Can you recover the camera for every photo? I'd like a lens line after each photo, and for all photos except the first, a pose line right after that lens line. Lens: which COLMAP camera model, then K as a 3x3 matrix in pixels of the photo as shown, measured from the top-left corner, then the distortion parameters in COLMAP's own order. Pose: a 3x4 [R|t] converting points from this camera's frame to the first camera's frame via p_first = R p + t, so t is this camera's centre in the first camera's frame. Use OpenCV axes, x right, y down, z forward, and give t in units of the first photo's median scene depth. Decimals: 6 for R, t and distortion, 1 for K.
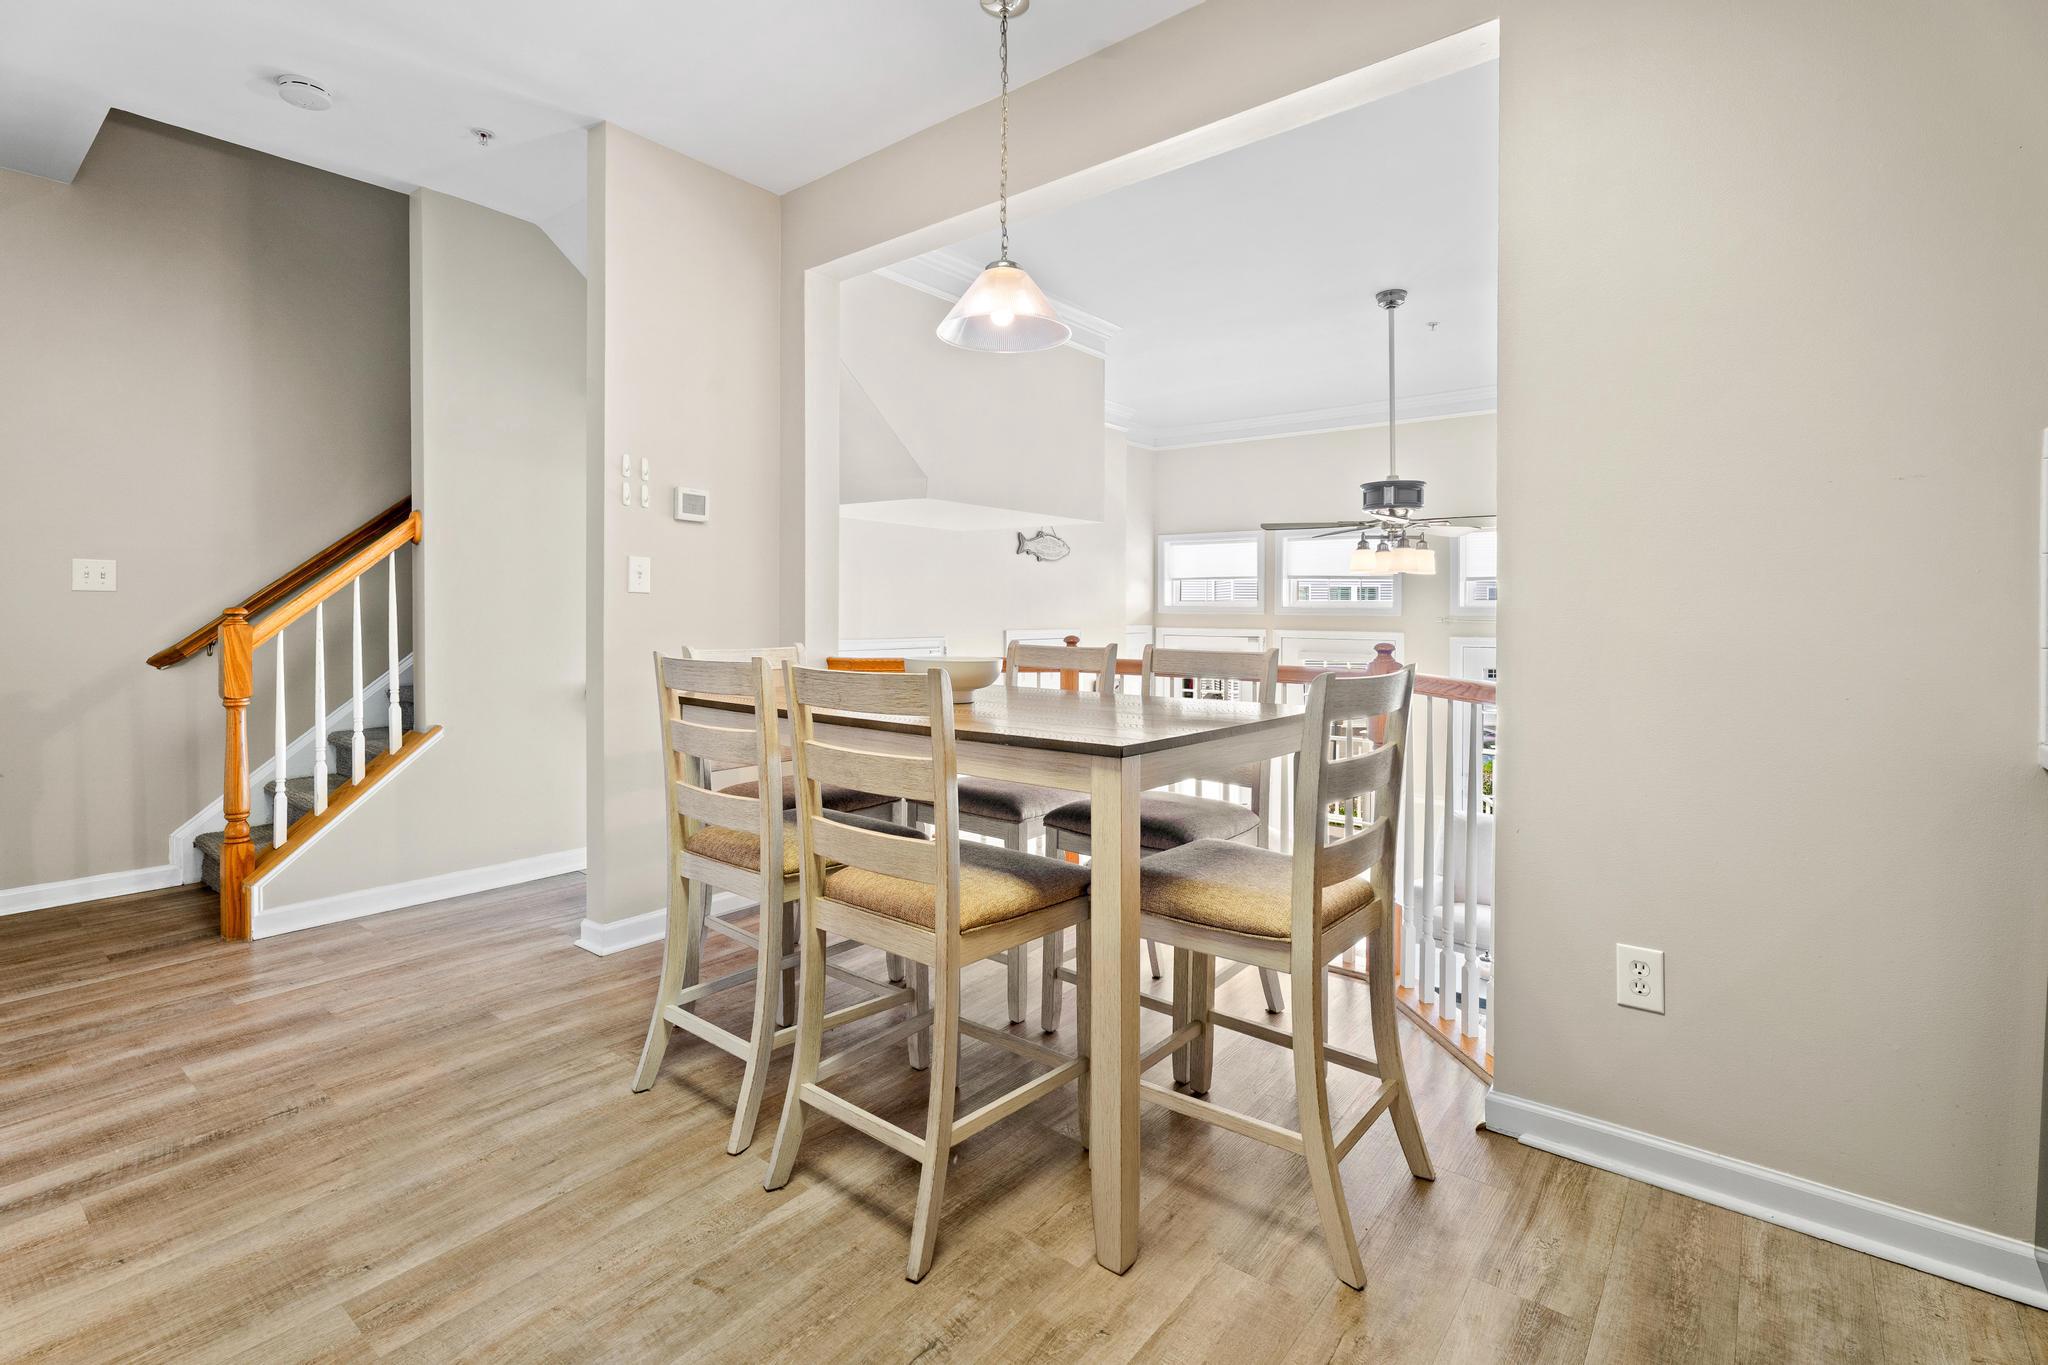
lens RADIAL K [[958.7, 0, 1049.6], [0, 958.7, 589.5], [0, 0, 1]] dist [-0.000346, 0.000198]
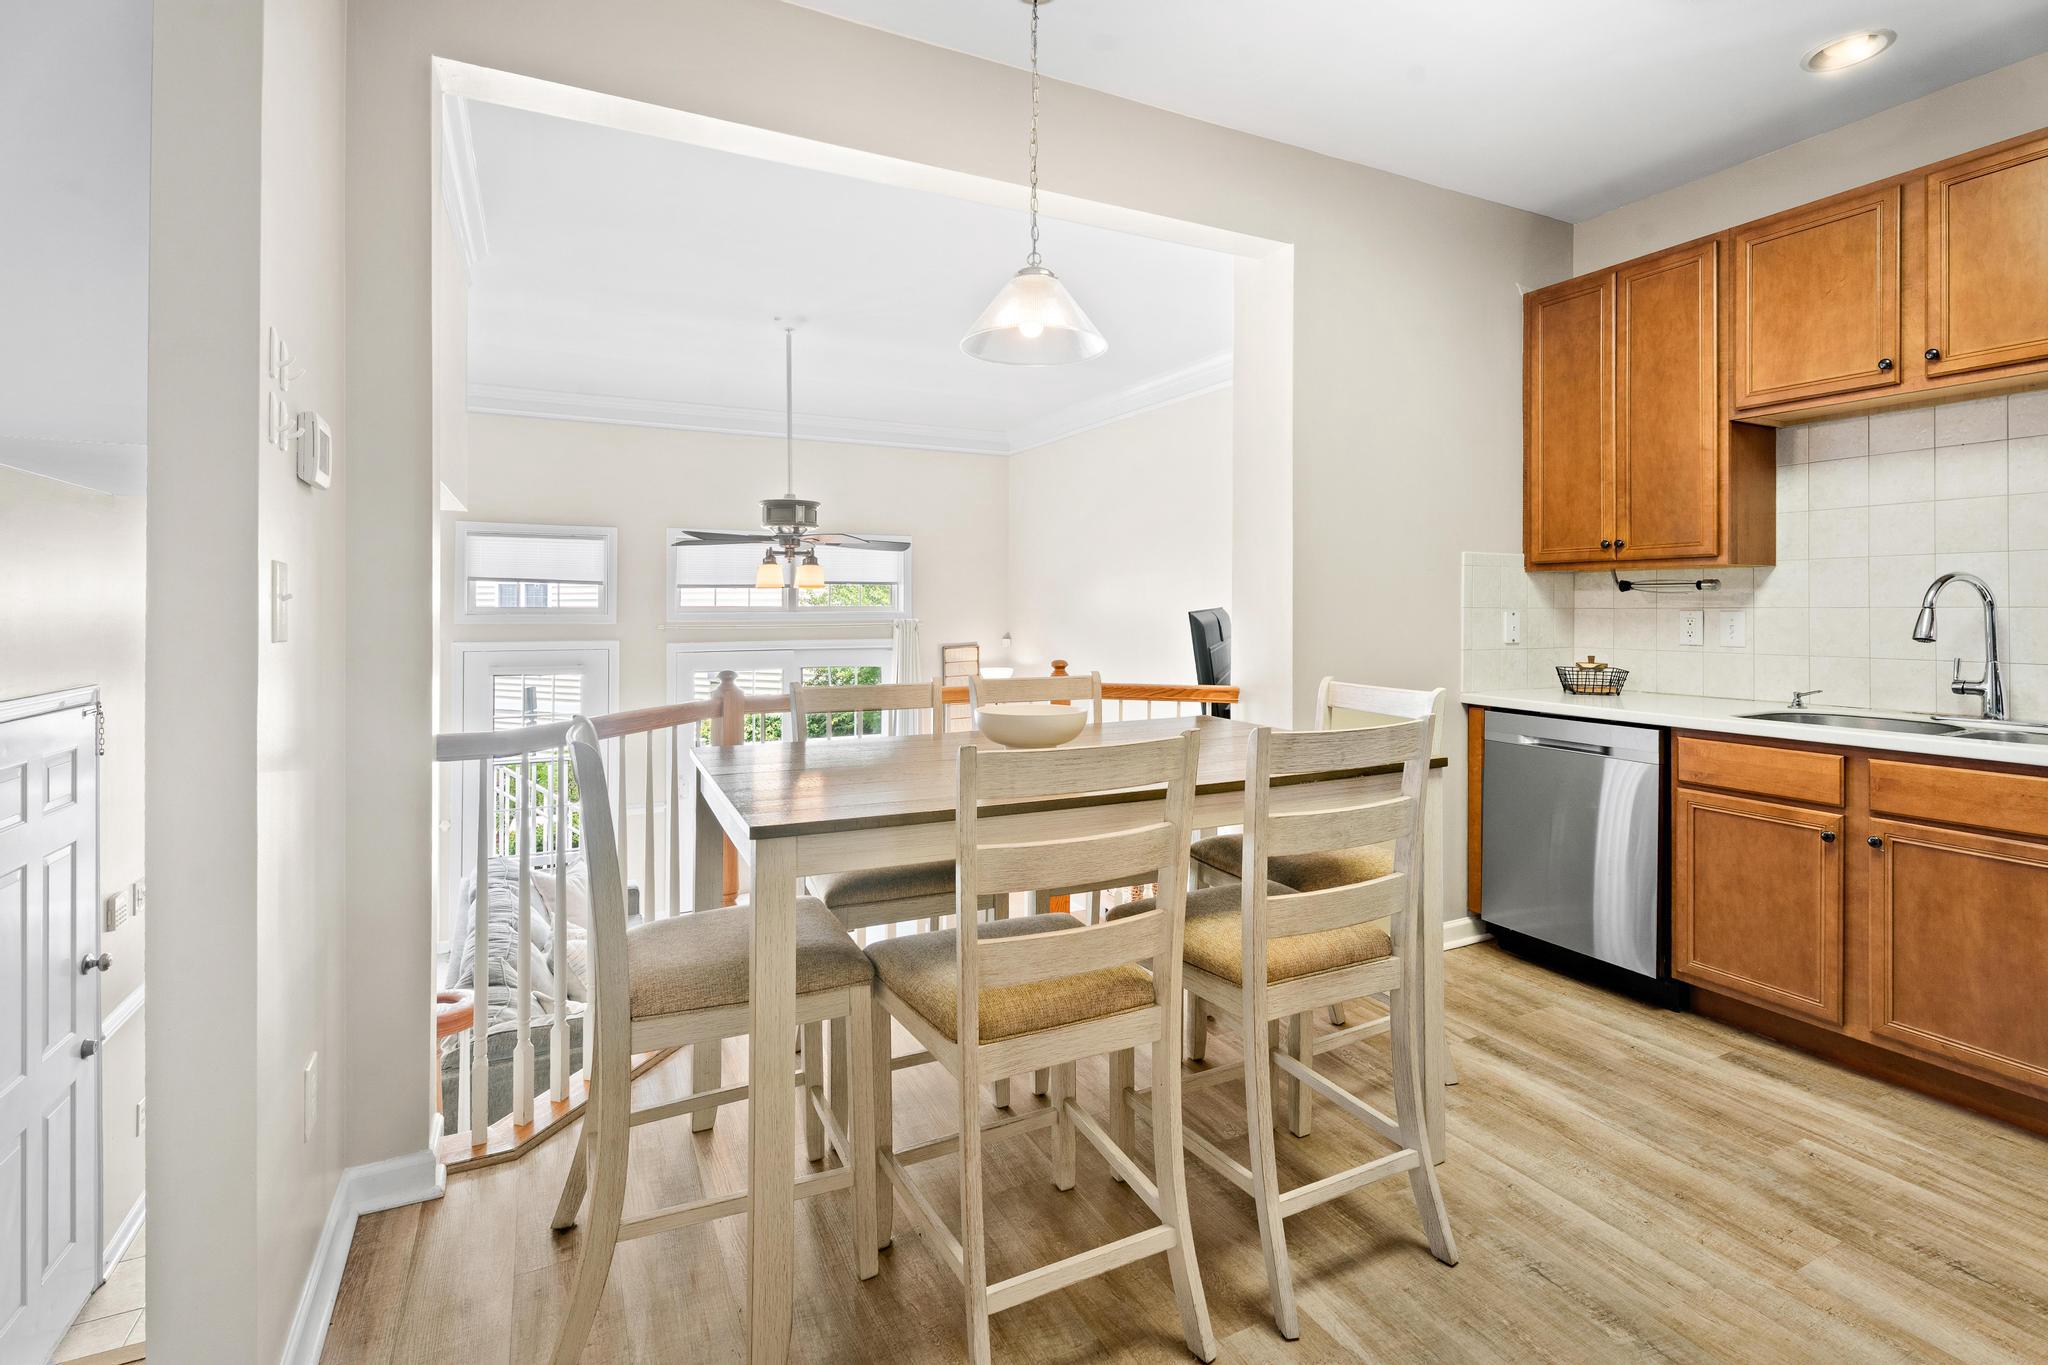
lens RADIAL K [[958.7, 0, 1049.6], [0, 958.7, 589.5], [0, 0, 1]] dist [-0.000346, 0.000198]
pose [[0.416016, -0.004108, 0.909348, -1.060957], [0.003015, 0.999991, 0.003139, -0.047655], [-0.909352, 0.001436, 0.416024, 0.764609]]
